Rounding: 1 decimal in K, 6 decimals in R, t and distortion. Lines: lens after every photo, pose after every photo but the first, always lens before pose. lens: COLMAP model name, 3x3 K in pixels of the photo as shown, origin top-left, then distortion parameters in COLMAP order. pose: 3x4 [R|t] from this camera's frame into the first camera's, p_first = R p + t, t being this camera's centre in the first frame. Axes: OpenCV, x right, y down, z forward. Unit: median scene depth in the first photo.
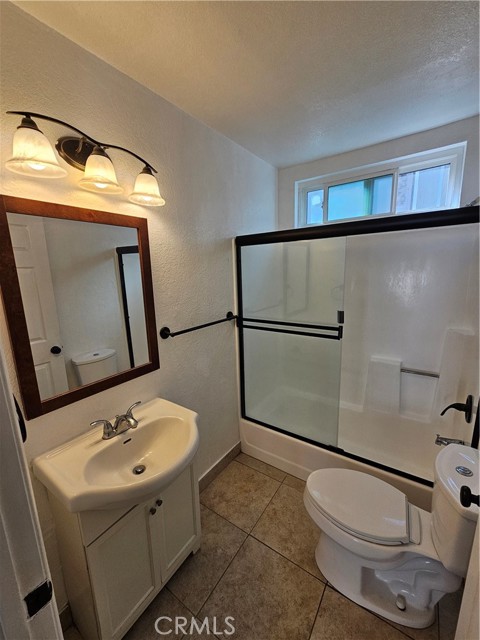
lens RADIAL K [[260.0, 0, 236.8], [0, 260.0, 317.4], [0, 0, 1]] dist [-0.011337, 0.000070]
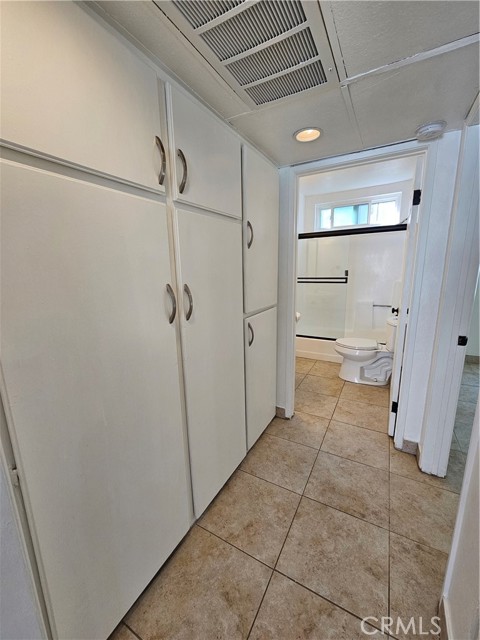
lens RADIAL K [[260.0, 0, 241.9], [0, 260.0, 323.0], [0, 0, 1]] dist [-0.011337, 0.000070]
pose [[0.994091, -0.009390, 0.108139, -0.547765], [0.008520, 0.999928, 0.008501, 0.306605], [-0.108211, -0.007529, 0.994099, -0.816178]]
